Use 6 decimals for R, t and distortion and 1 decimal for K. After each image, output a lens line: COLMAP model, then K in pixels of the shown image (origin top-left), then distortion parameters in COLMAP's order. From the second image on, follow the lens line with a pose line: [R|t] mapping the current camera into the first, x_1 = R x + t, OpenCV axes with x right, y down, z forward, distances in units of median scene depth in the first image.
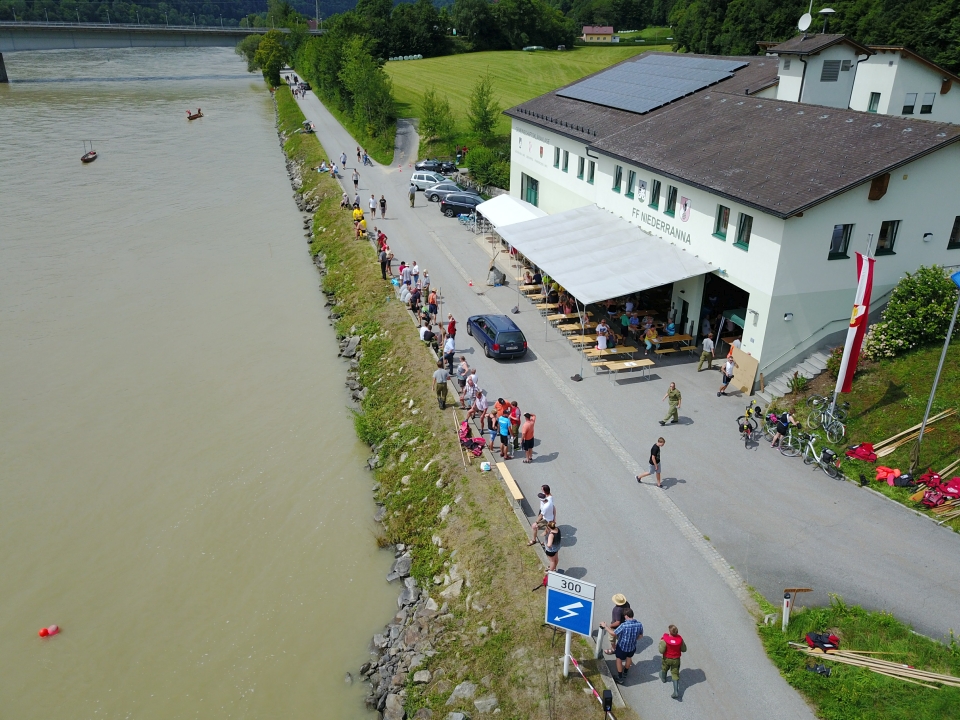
lens RADIAL K [[732.9, 0, 481.3], [0, 732.9, 355.6], [0, 0, 1]] dist [0.009476, -0.007185]
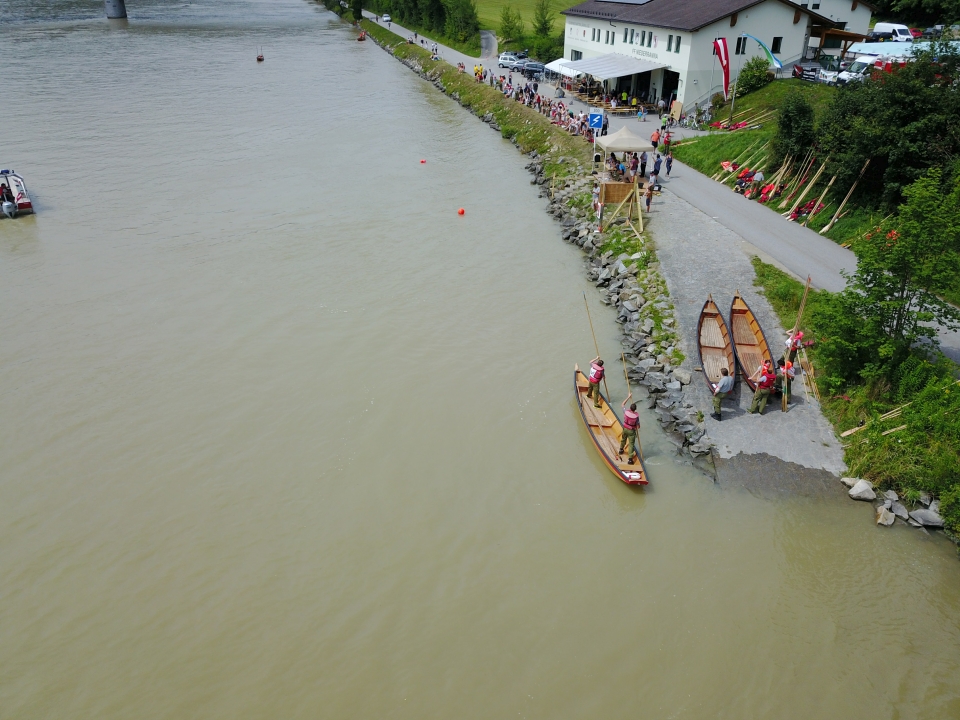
lens RADIAL K [[732.9, 0, 478.8], [0, 732.9, 354.3], [0, 0, 1]] dist [0.009476, -0.007185]
pose [[0.999014, 0.018818, -0.040218, -0.109775], [-0.016637, 0.998408, 0.053896, 0.520532], [0.041169, -0.053174, 0.997736, -1.025319]]
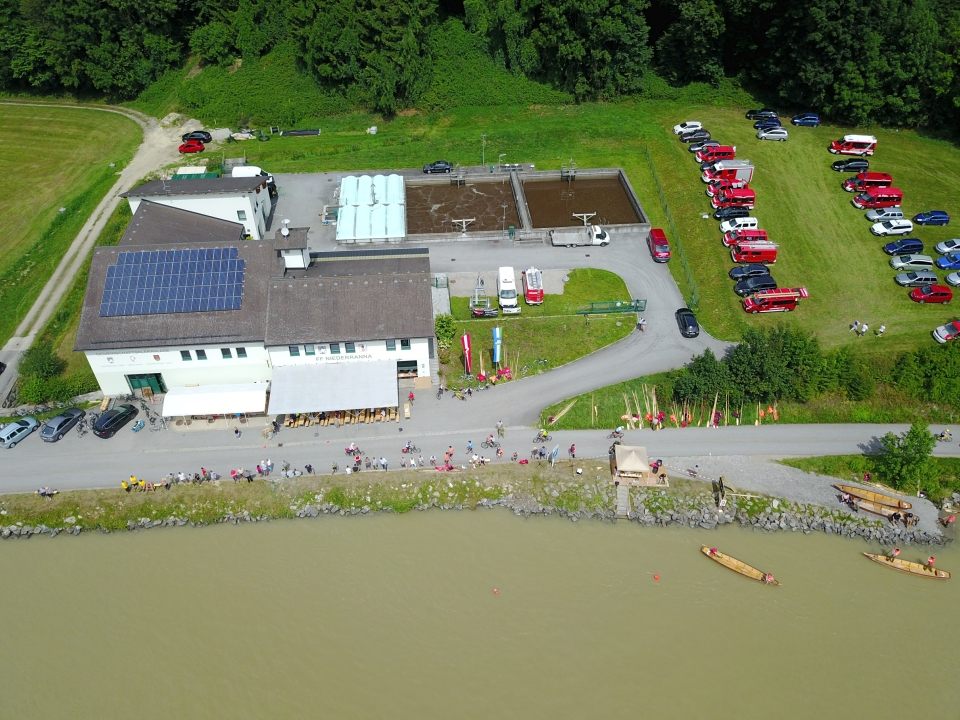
lens RADIAL K [[732.9, 0, 480.4], [0, 732.9, 354.6], [0, 0, 1]] dist [0.009476, -0.007185]
pose [[0.187727, -0.649034, 0.737234, -1.210481], [0.397759, 0.736514, 0.547116, -1.151521], [-0.898079, 0.190533, 0.396422, -0.210086]]
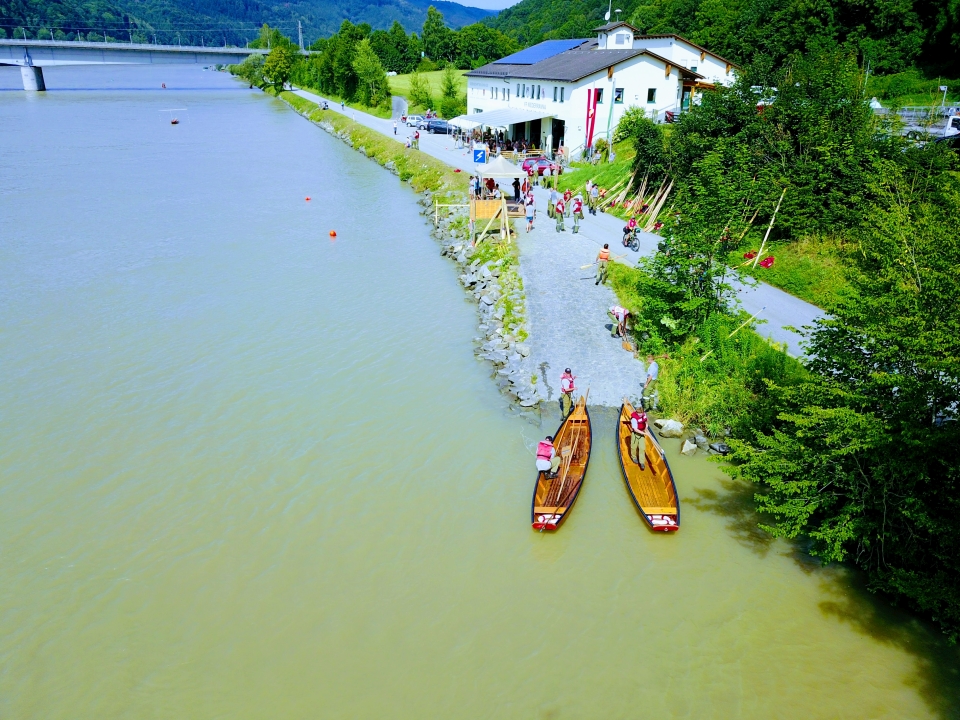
lens RADIAL K [[735.4, 0, 481.8], [0, 735.4, 364.0], [0, 0, 1]] dist [-0.004860, -0.010019]
pose [[0.998841, -0.015713, 0.045497, -0.020515], [0.017126, 0.999378, -0.030842, 0.612485], [-0.044984, 0.031585, 0.998488, -1.065325]]
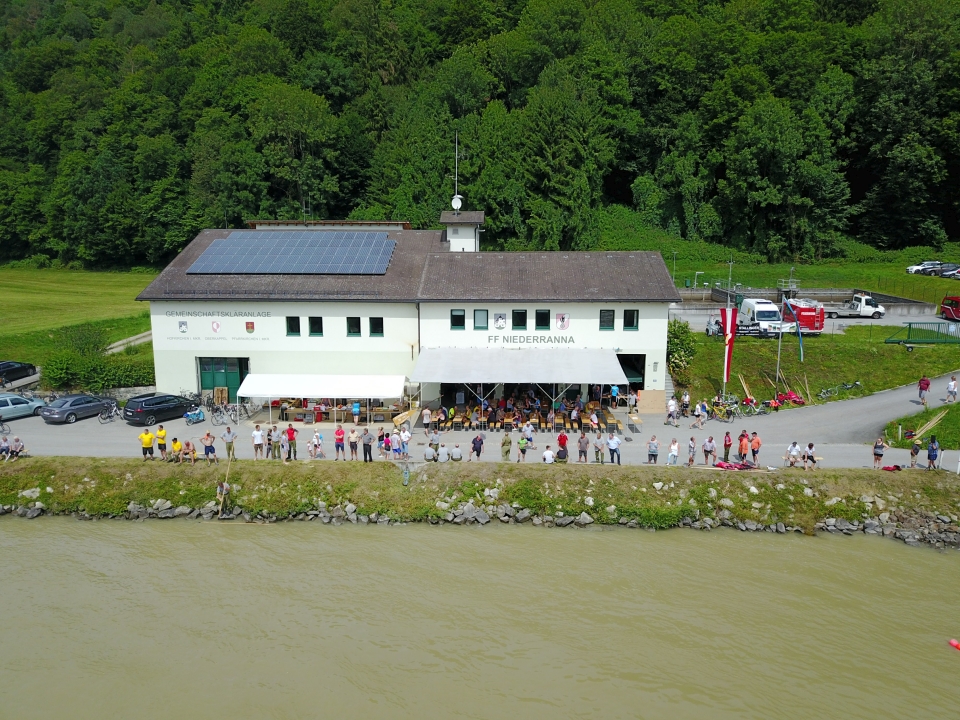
lens RADIAL K [[732.9, 0, 480.6], [0, 732.9, 357.5], [0, 0, 1]] dist [0.009476, -0.007185]
pose [[0.312755, -0.181684, 0.932296, -1.010353], [0.390883, 0.919188, 0.048001, -0.238022], [-0.865676, 0.349406, 0.358498, 0.578608]]
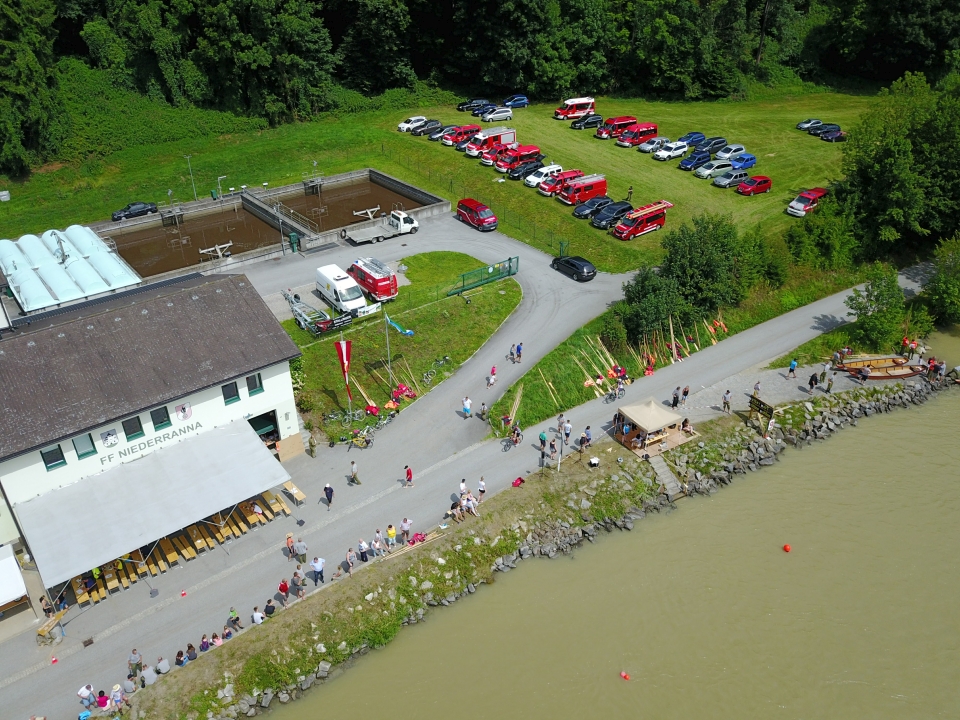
lens RADIAL K [[732.9, 0, 477.9], [0, 732.9, 354.9], [0, 0, 1]] dist [0.009476, -0.007185]
pose [[-0.387522, -0.471972, 0.791877, -0.798407], [0.375223, 0.703868, 0.603140, -0.761119], [-0.842042, 0.530860, -0.095669, 0.567587]]
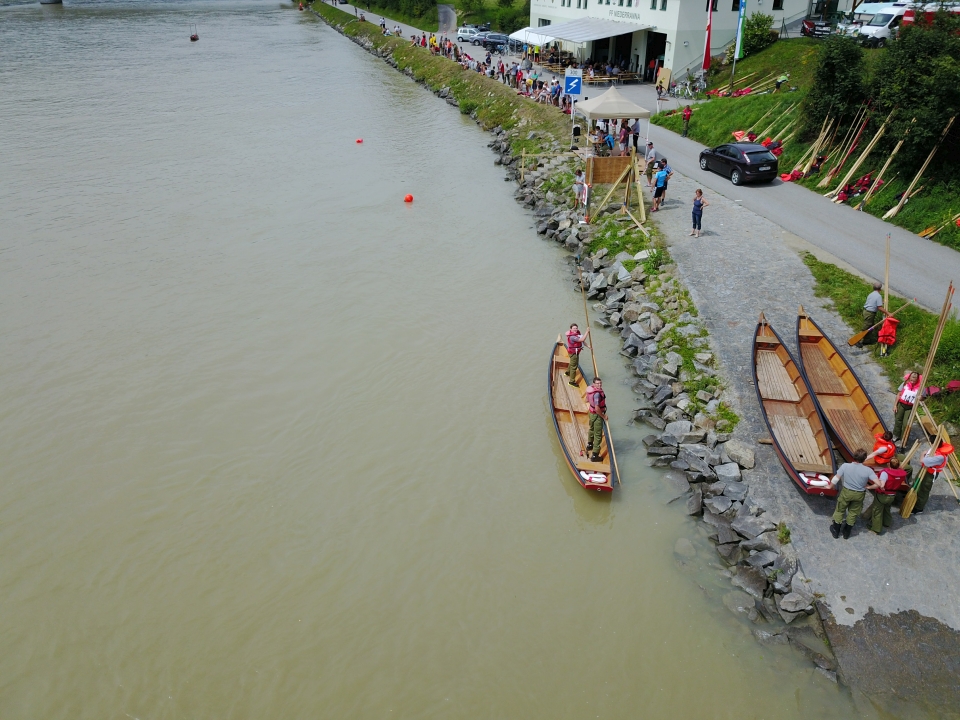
lens RADIAL K [[732.9, 0, 480.1], [0, 732.9, 355.9], [0, 0, 1]] dist [0.009476, -0.007185]
pose [[0.999974, -0.007068, -0.001252, -0.096122], [0.007134, 0.997902, 0.064351, 0.489519], [0.000794, -0.064358, 0.997927, -0.749025]]
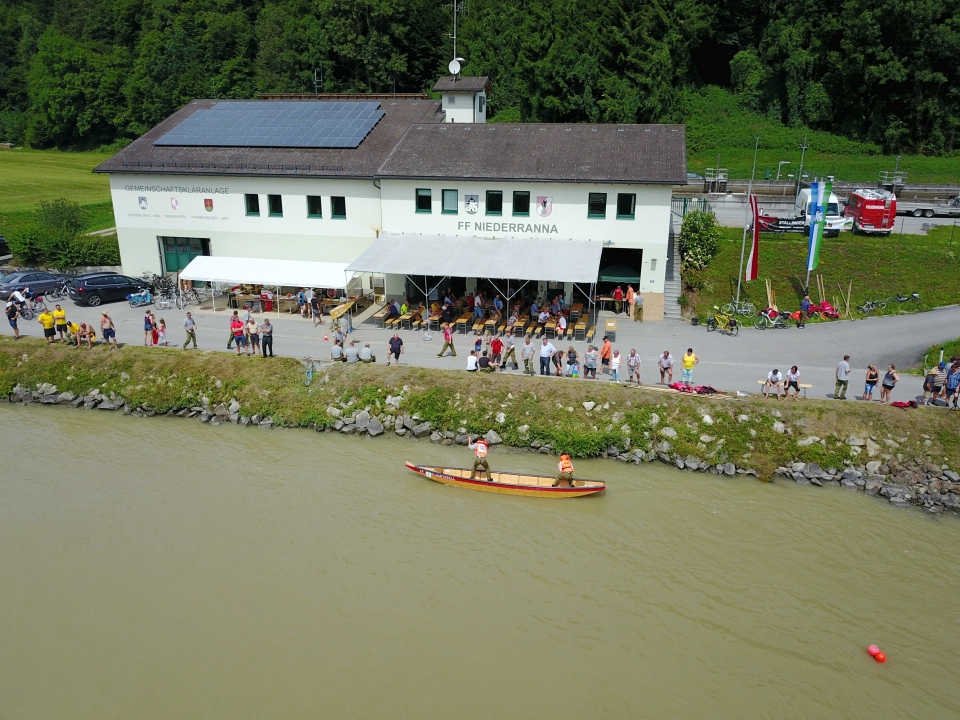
lens RADIAL K [[732.9, 0, 479.9], [0, 732.9, 358.4], [0, 0, 1]] dist [0.009476, -0.007185]
pose [[0.471238, -0.282058, 0.835690, -0.769962], [0.360008, 0.926478, 0.109695, -0.122507], [-0.805189, 0.249163, 0.538135, 0.440424]]
